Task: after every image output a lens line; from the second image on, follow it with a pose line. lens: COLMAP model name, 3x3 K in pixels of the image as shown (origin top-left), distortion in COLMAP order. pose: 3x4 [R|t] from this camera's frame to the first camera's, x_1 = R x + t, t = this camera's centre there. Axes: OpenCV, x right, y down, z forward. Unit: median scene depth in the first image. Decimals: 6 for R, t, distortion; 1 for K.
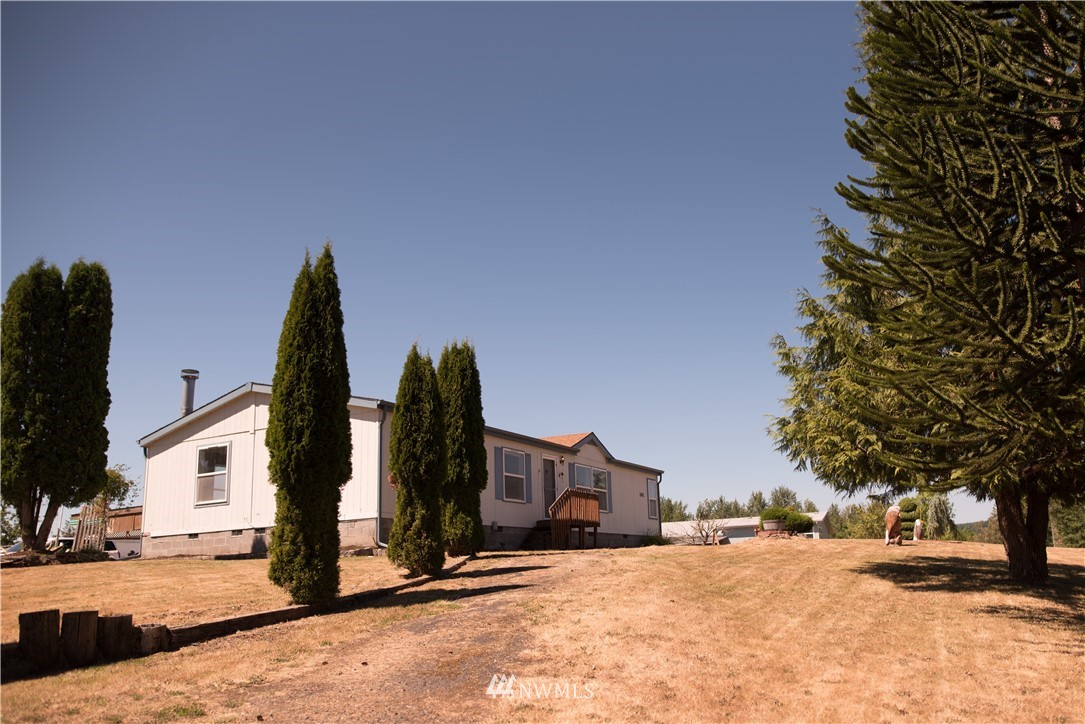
lens RADIAL K [[755.2, 0, 546.5], [0, 755.2, 365.9], [0, 0, 1]] dist [-0.044113, 0.040223]
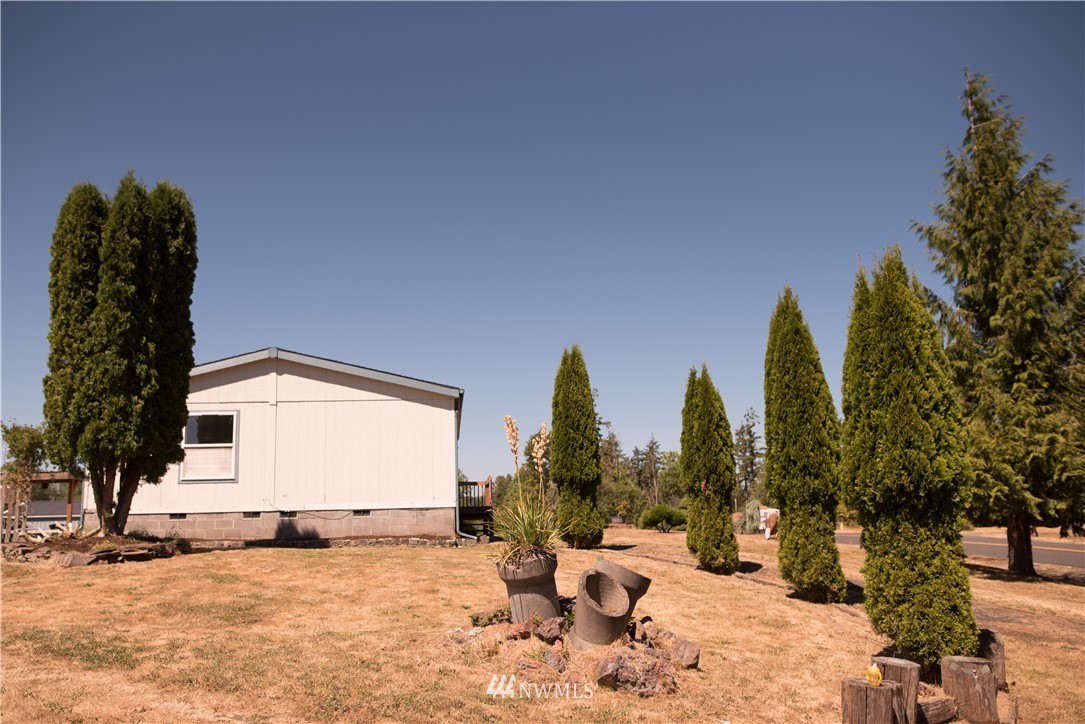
lens RADIAL K [[755.2, 0, 546.5], [0, 755.2, 365.9], [0, 0, 1]] dist [-0.044113, 0.040223]
pose [[0.871631, 0.124950, 0.473969, -0.560517], [-0.138926, 0.990287, -0.005580, 0.004209], [-0.470063, -0.060983, 0.880524, 0.065984]]
